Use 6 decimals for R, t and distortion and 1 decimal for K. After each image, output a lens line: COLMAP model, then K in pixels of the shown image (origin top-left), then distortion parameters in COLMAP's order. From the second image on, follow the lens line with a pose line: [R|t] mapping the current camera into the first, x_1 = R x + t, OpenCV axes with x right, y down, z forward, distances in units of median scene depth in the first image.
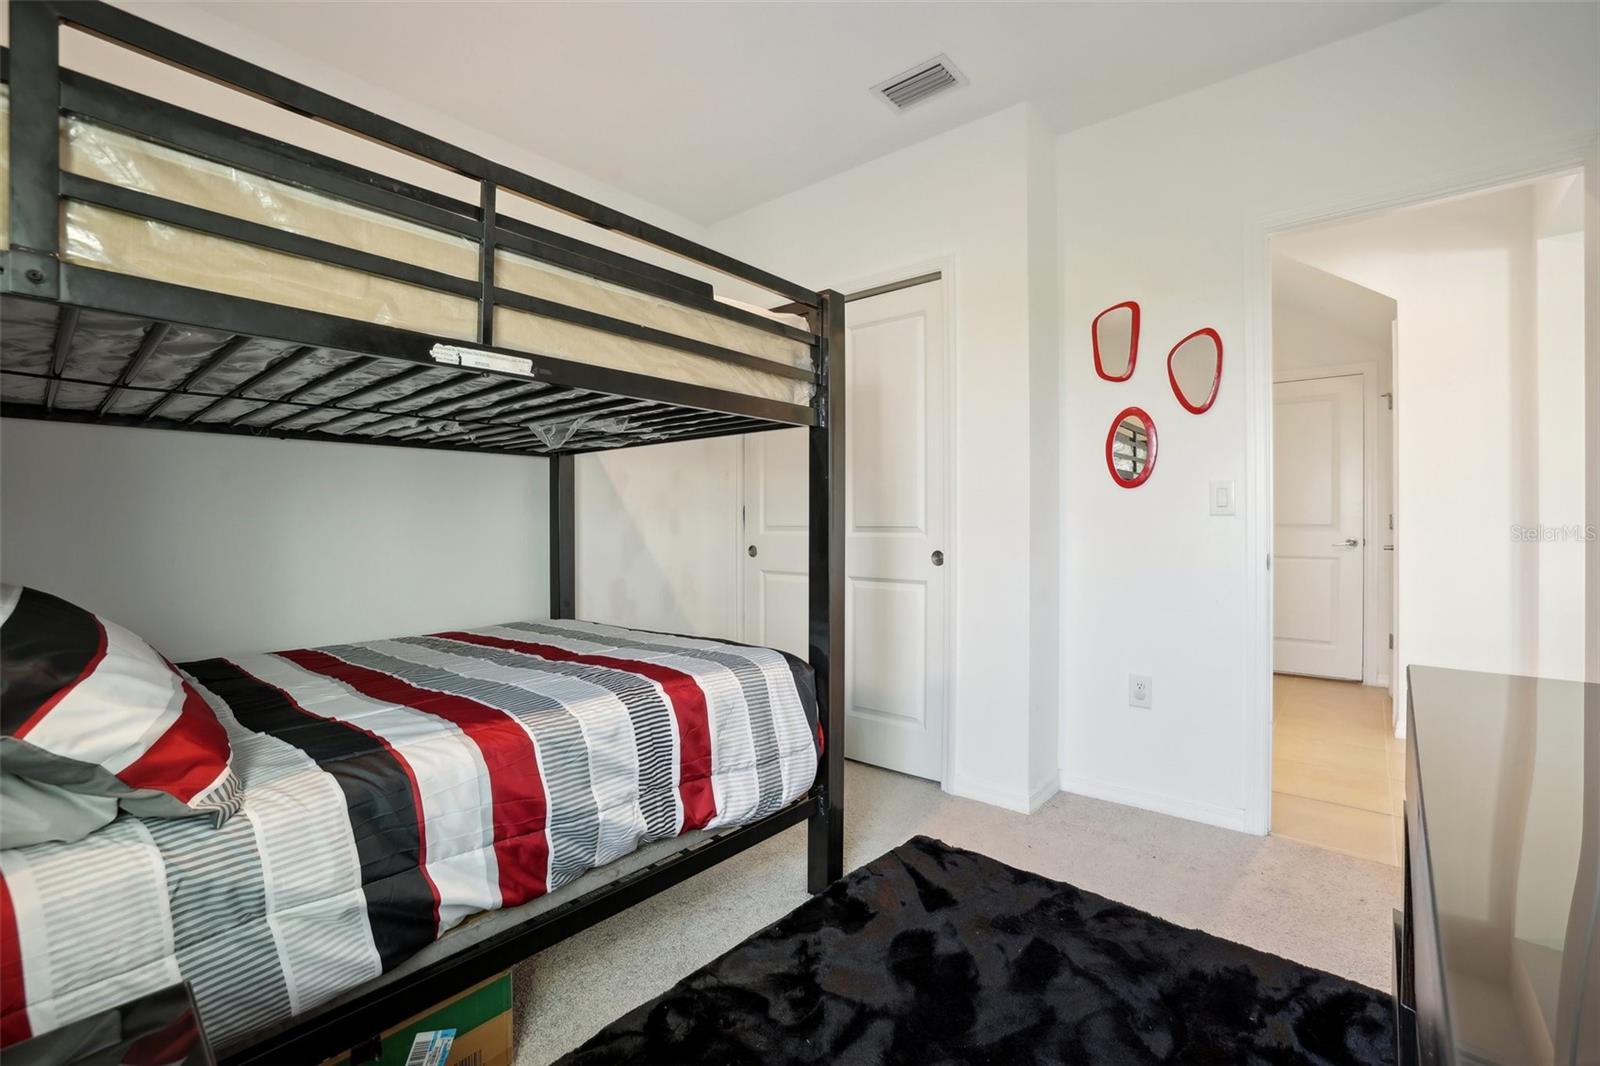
lens RADIAL K [[695.0, 0, 789.8], [0, 695.0, 524.4], [0, 0, 1]] dist [-0.043993, 0.016764]
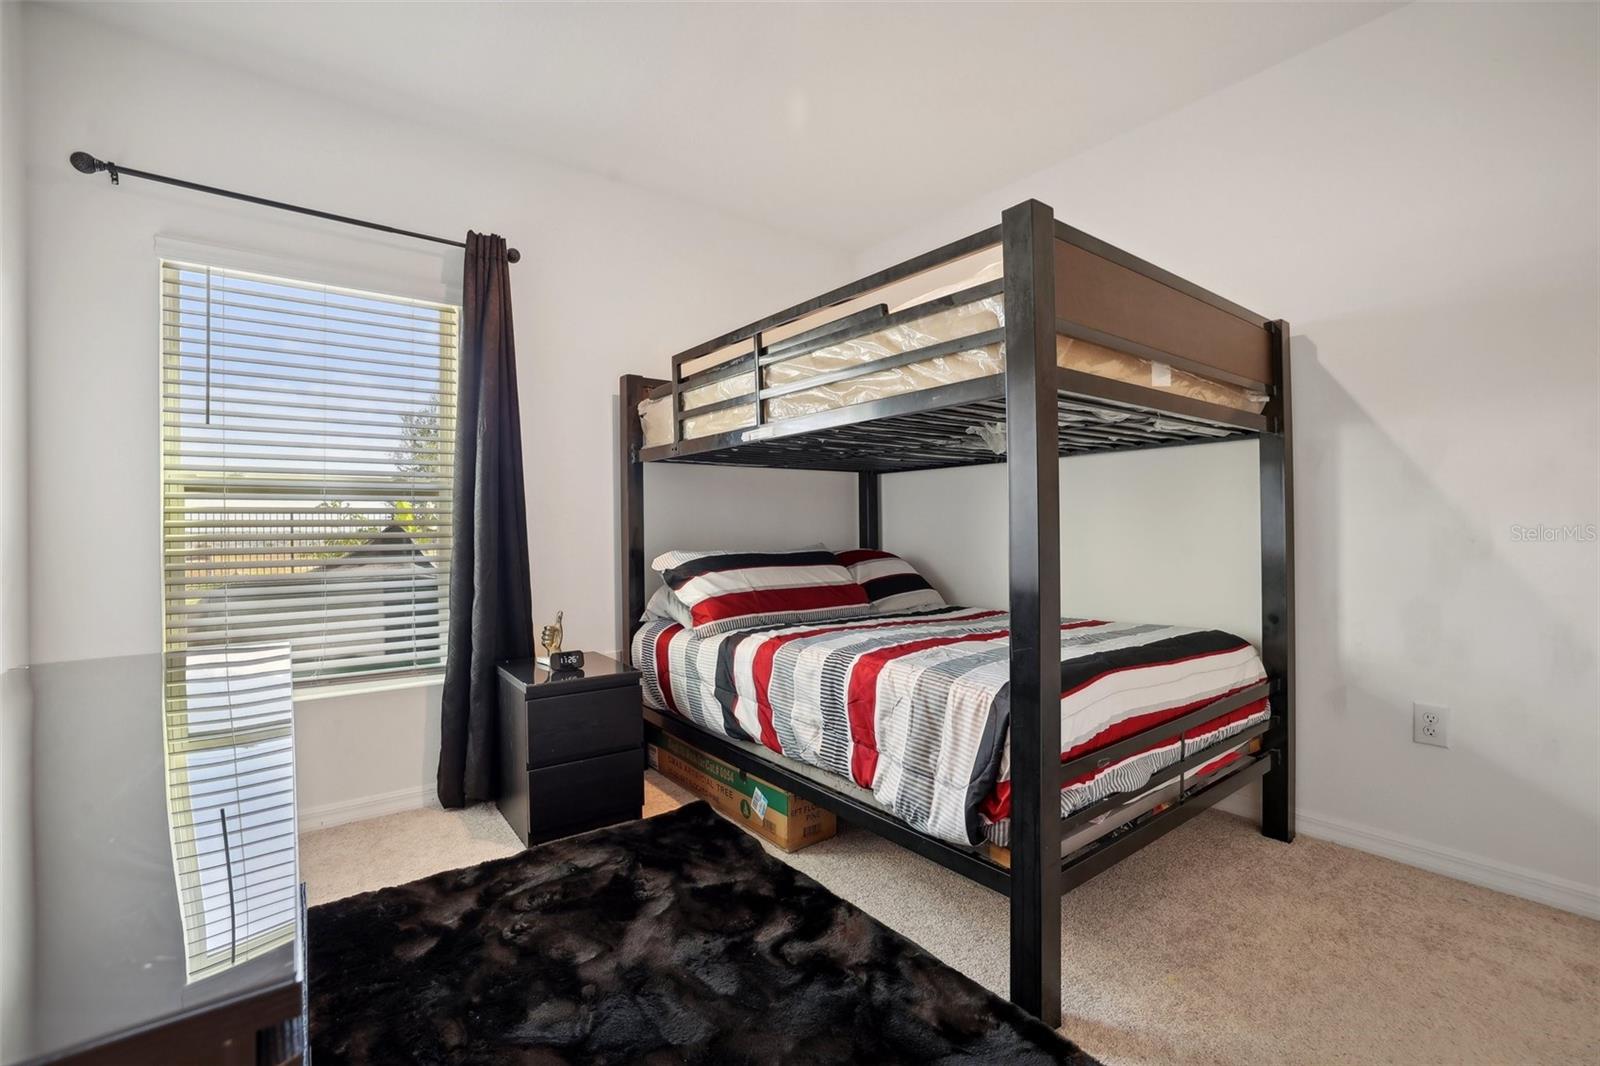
lens RADIAL K [[695.0, 0, 789.8], [0, 695.0, 524.4], [0, 0, 1]] dist [-0.043993, 0.016764]
pose [[-0.199637, 0.003585, -0.979863, 1.253025], [0.007435, 0.999970, 0.002144, -0.003886], [0.979842, -0.006857, -0.199658, 1.369761]]
